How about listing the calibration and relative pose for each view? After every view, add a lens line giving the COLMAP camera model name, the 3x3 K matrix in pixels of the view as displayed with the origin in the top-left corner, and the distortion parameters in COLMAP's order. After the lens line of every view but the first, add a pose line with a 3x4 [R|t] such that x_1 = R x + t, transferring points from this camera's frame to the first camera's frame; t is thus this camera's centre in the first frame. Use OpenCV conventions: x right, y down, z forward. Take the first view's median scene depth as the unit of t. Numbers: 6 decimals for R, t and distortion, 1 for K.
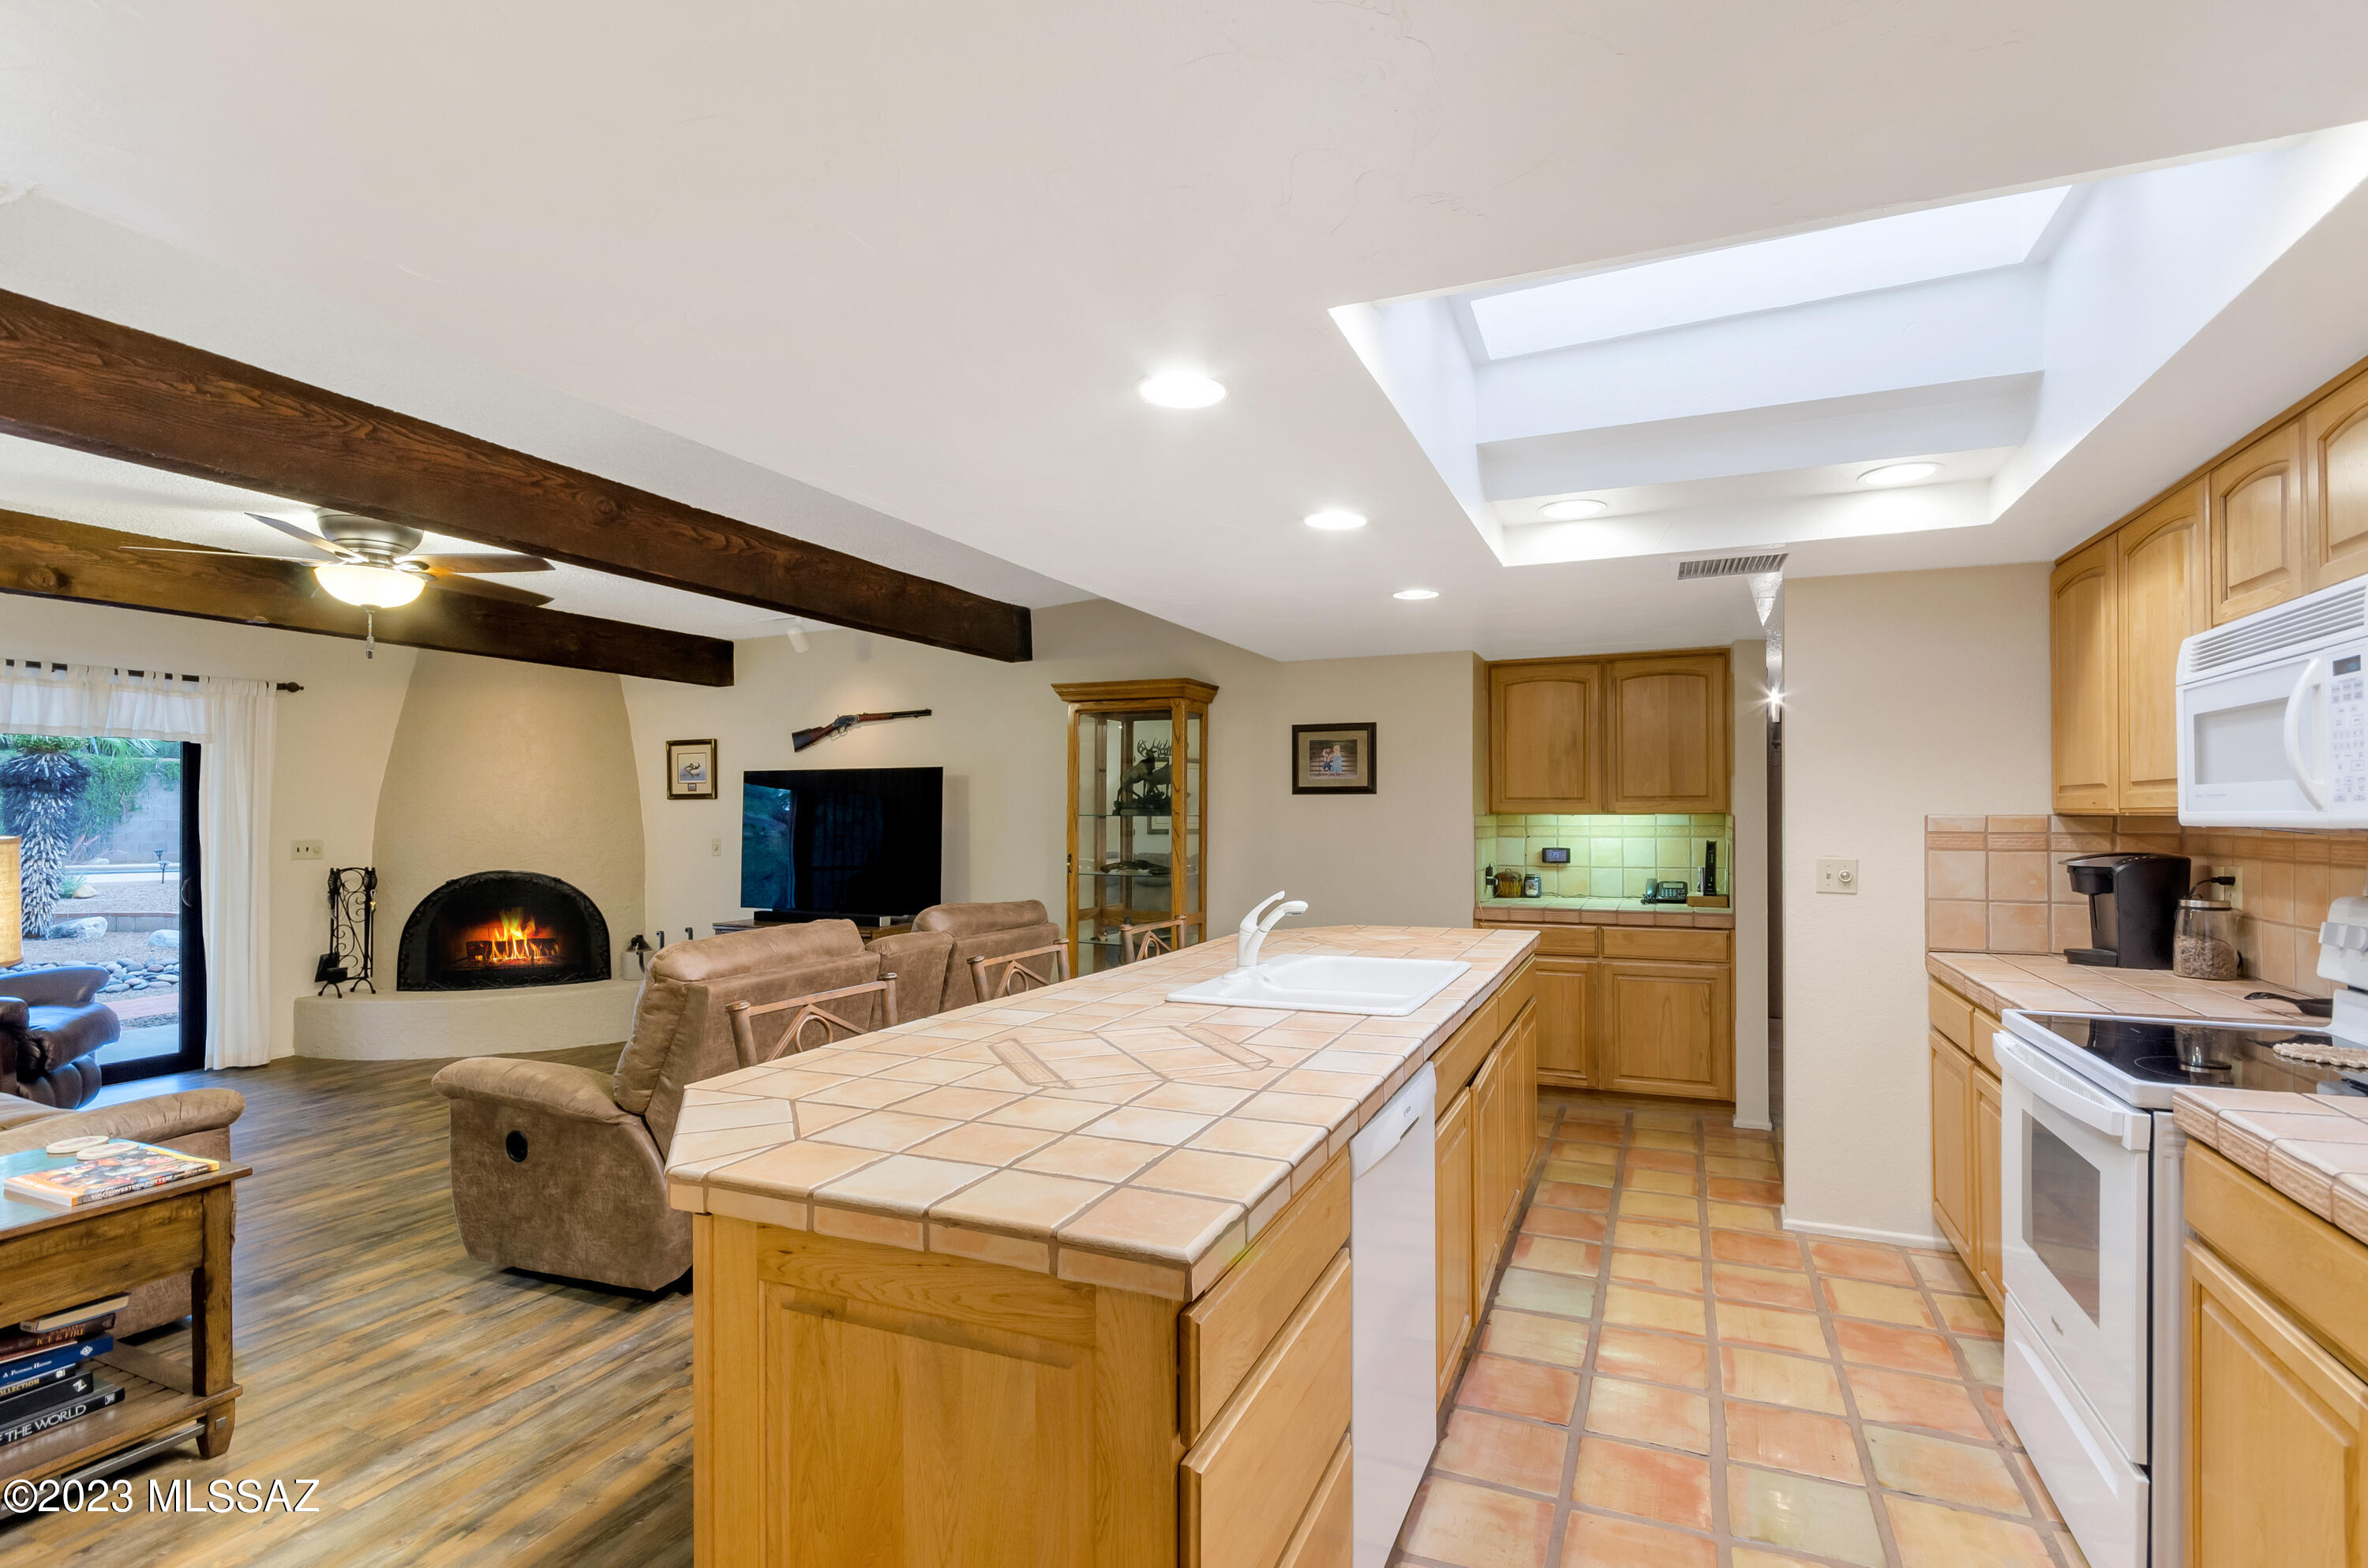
lens RADIAL K [[1082.0, 0, 1222.8], [0, 1082.0, 804.0], [0, 0, 1]] dist [0.007212, -0.008418]
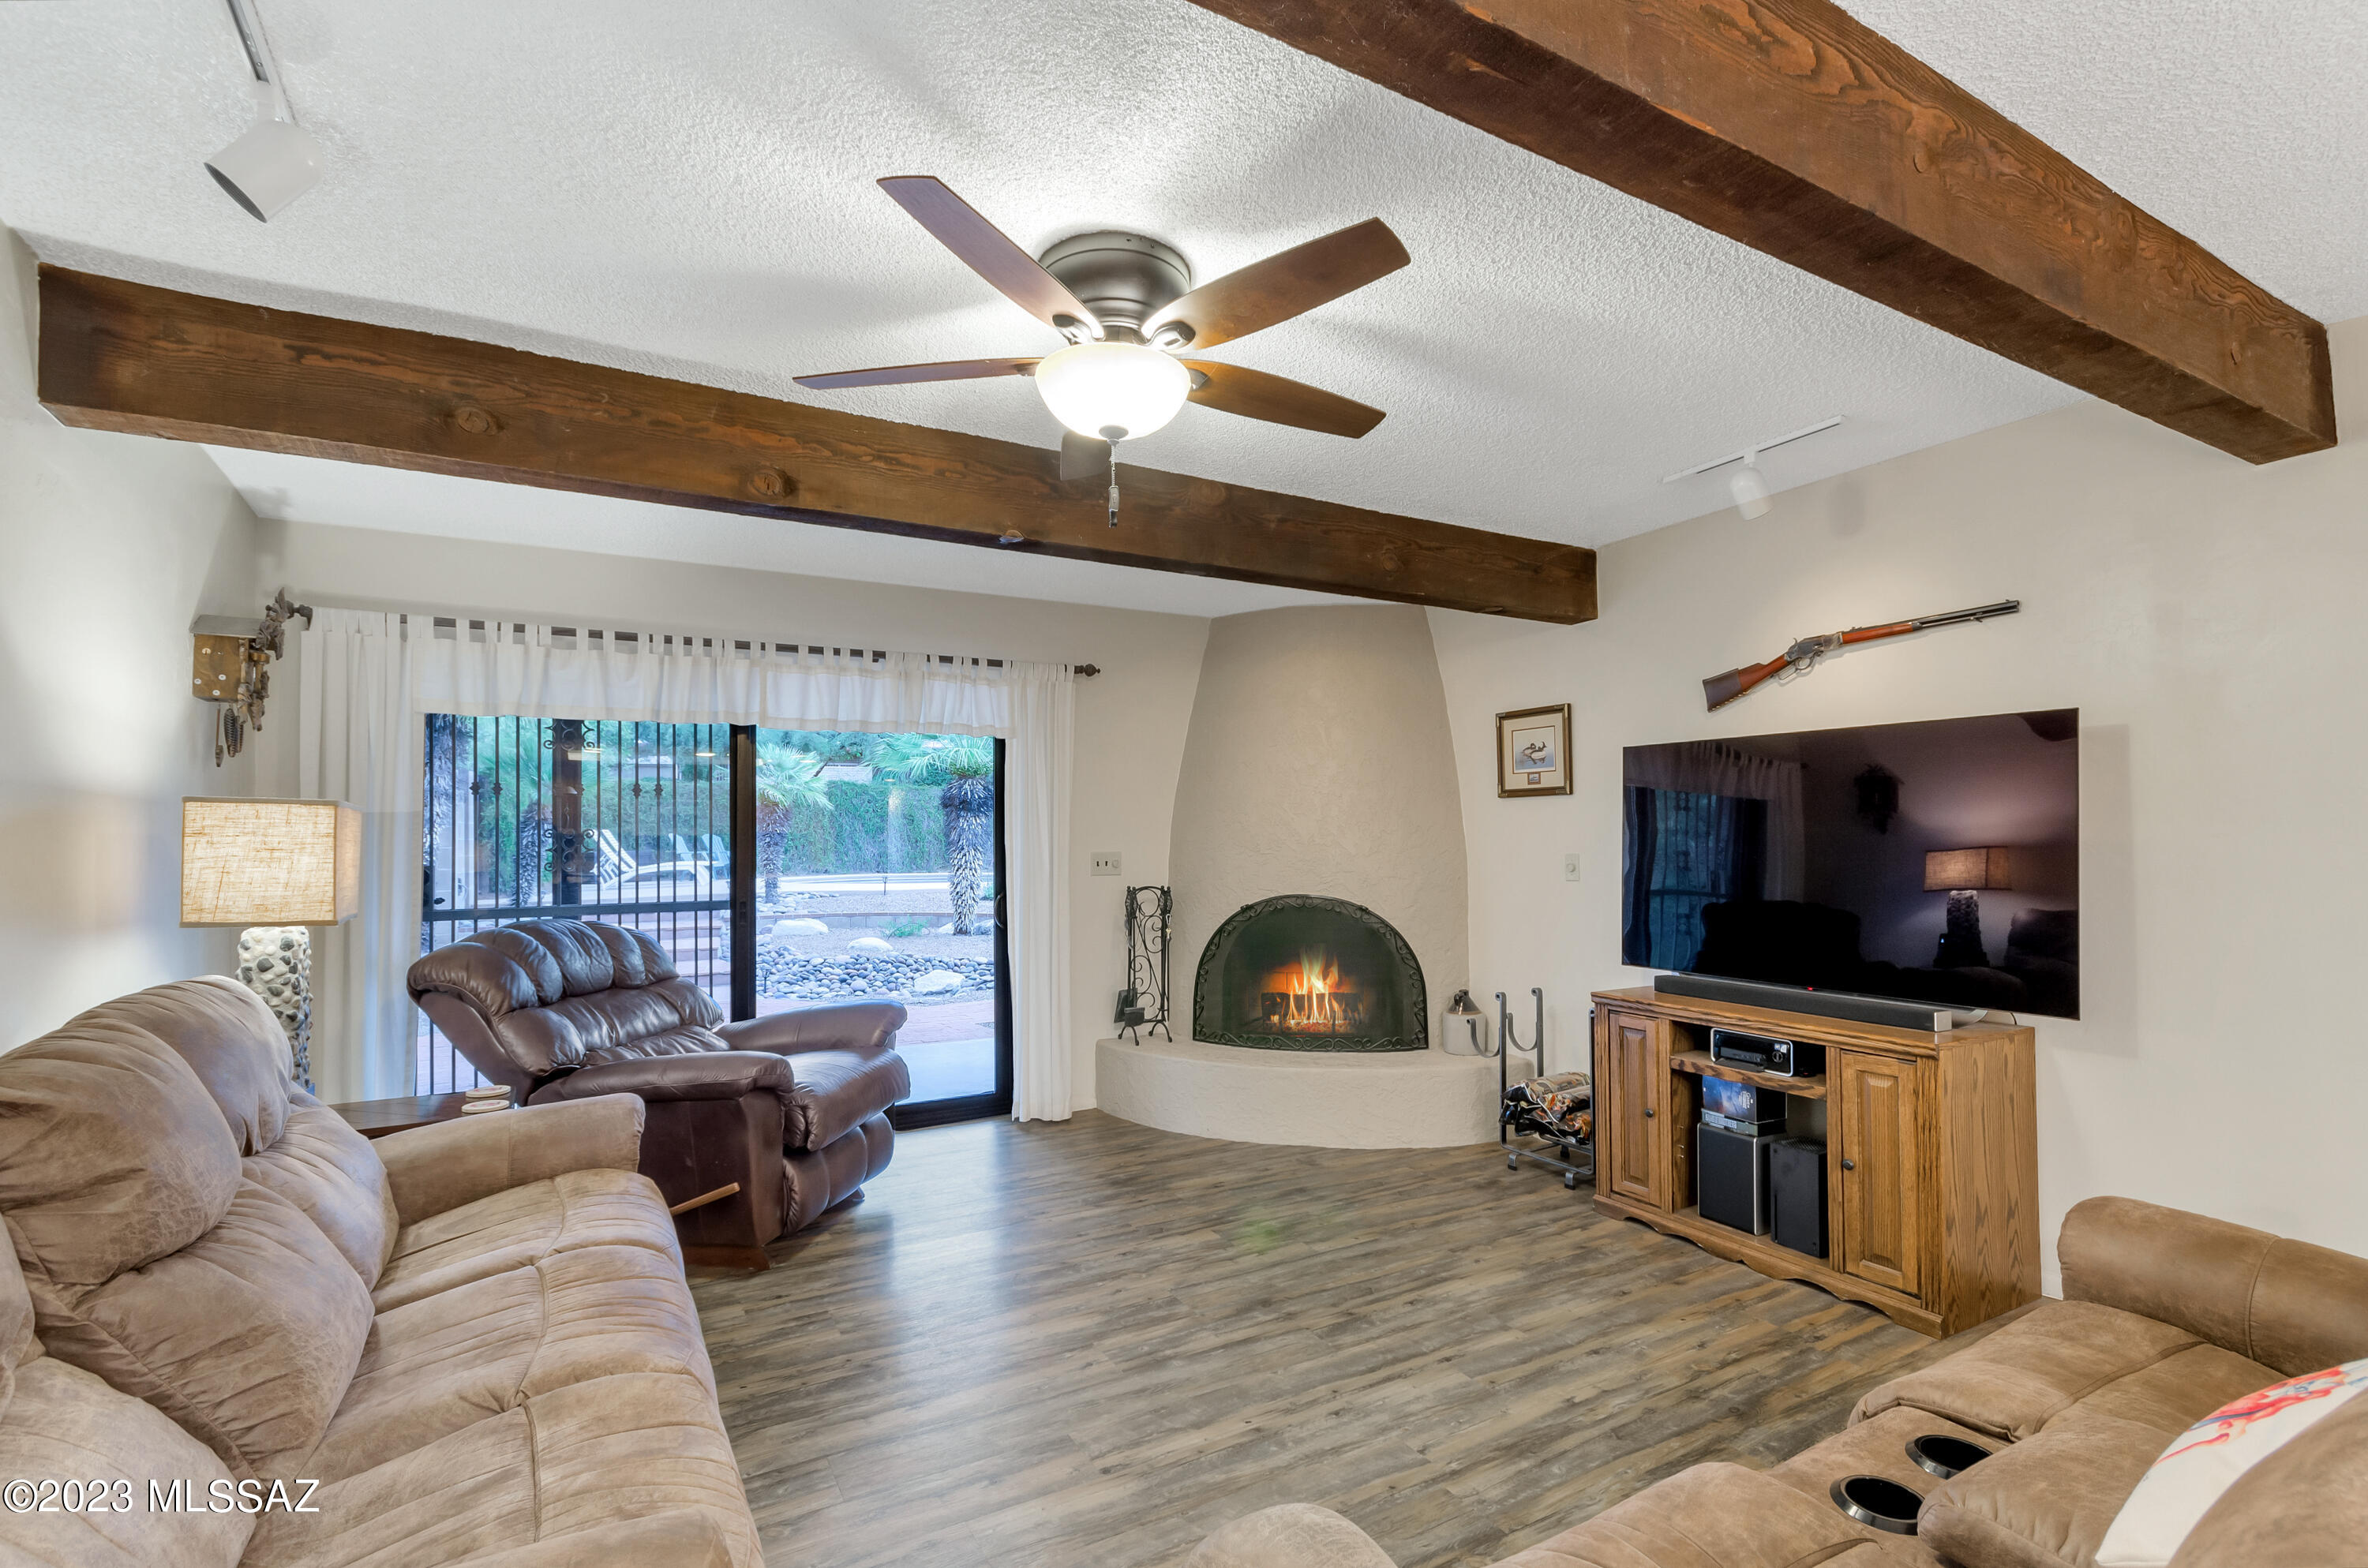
lens RADIAL K [[1082.0, 0, 1222.8], [0, 1082.0, 804.0], [0, 0, 1]] dist [0.007212, -0.008418]
pose [[0.797484, -0.020210, -0.603002, -0.263842], [0.009753, 0.999740, -0.020608, 0.013824], [0.603261, 0.010554, 0.797474, 0.381847]]
